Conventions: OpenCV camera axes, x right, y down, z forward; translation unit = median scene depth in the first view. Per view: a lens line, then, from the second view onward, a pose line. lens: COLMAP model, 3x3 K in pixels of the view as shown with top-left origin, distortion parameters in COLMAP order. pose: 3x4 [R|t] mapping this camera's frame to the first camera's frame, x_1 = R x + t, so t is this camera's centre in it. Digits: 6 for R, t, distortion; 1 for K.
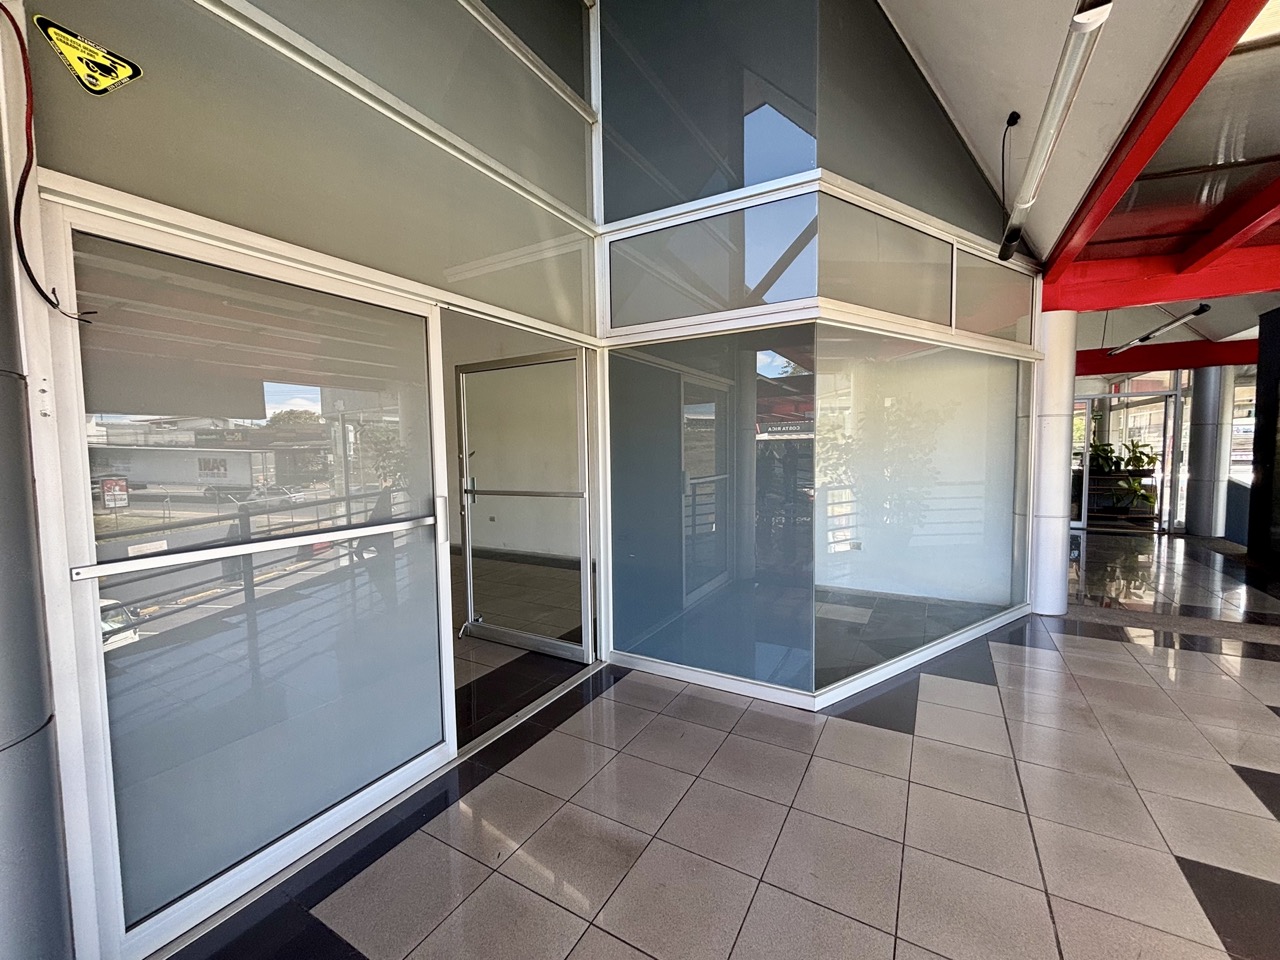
lens RADIAL K [[516.7, 0, 637.7], [0, 516.7, 479.4], [0, 0, 1]] dist [-0.000860, -0.000242]
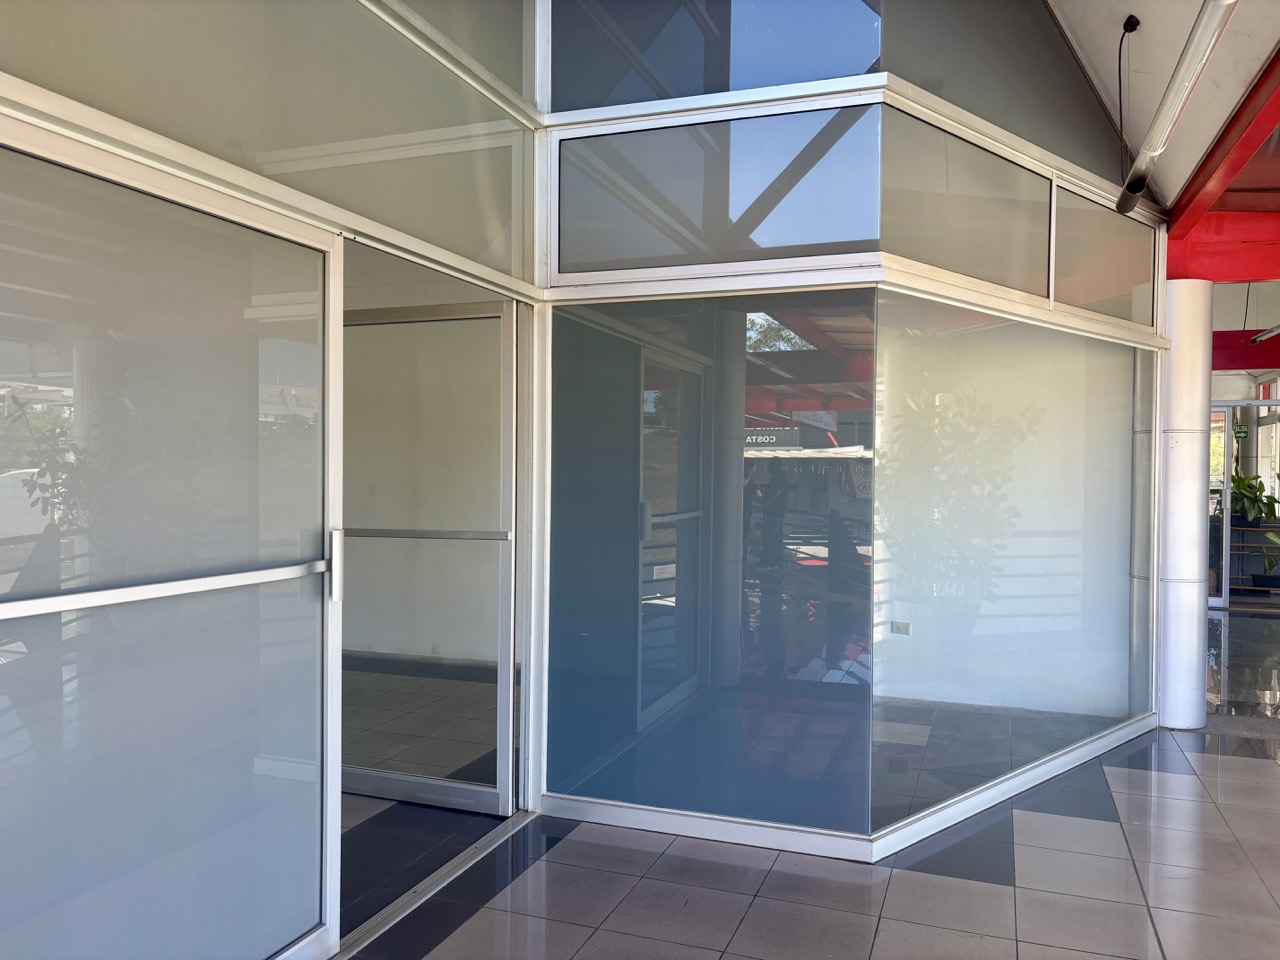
lens RADIAL K [[972.1, 0, 640.0], [0, 972.1, 480.0], [0, 0, 1]] dist [0.040911, -0.050524]
pose [[0.984421, 0.022743, 0.174353, -0.148000], [-0.014380, 0.998691, -0.049082, 0.017445], [-0.175241, 0.045810, 0.983459, -0.170753]]
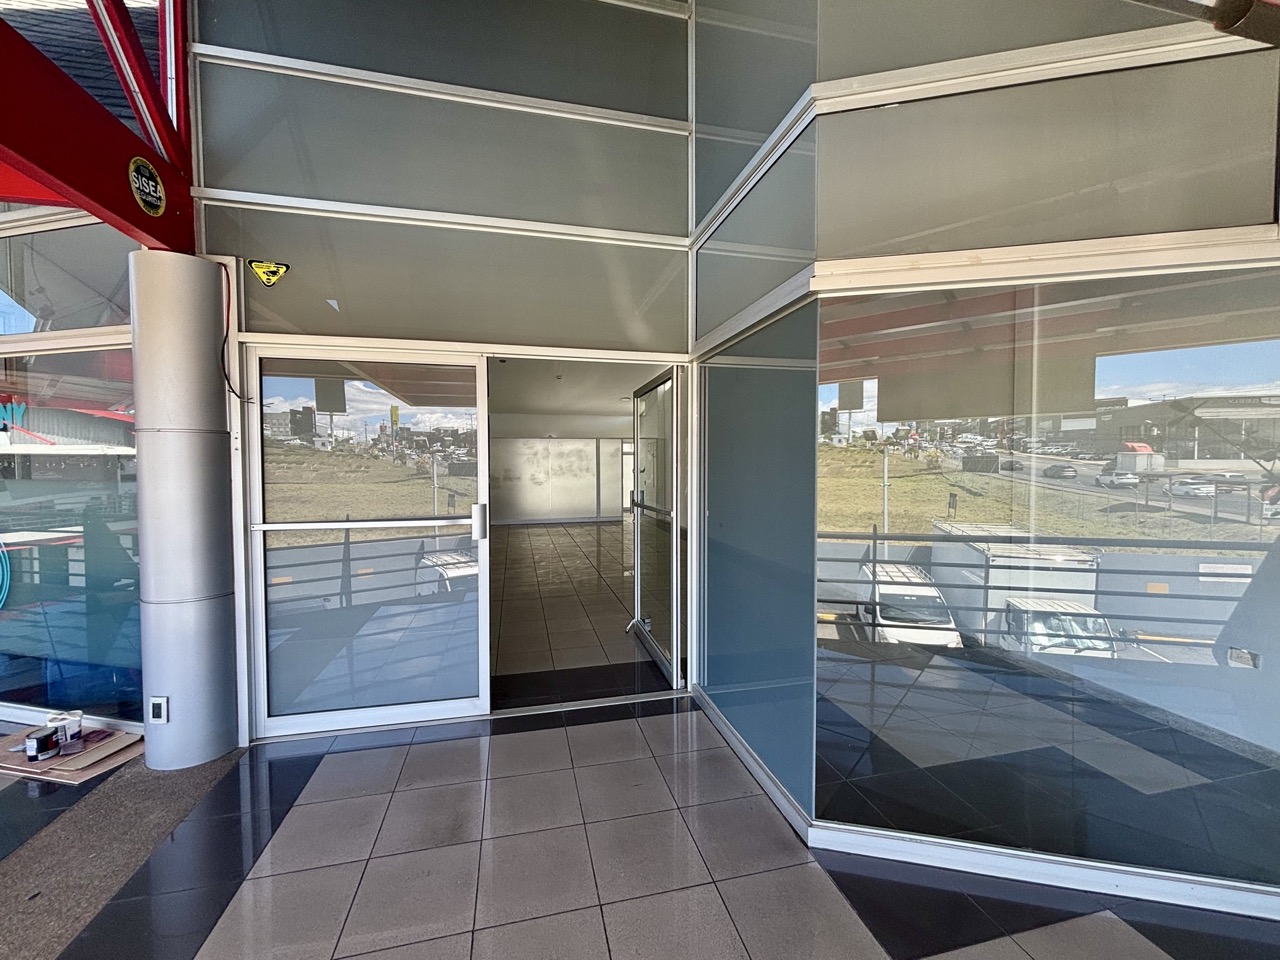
lens RADIAL K [[515.6, 0, 640.0], [0, 515.6, 480.0], [0, 0, 1]] dist [0.002270, 0.000155]
pose [[0.691297, 0.037302, -0.721607, 0.543090], [-0.052471, 0.998622, 0.001355, -0.031919], [0.720663, 0.036927, 0.692301, 0.263142]]
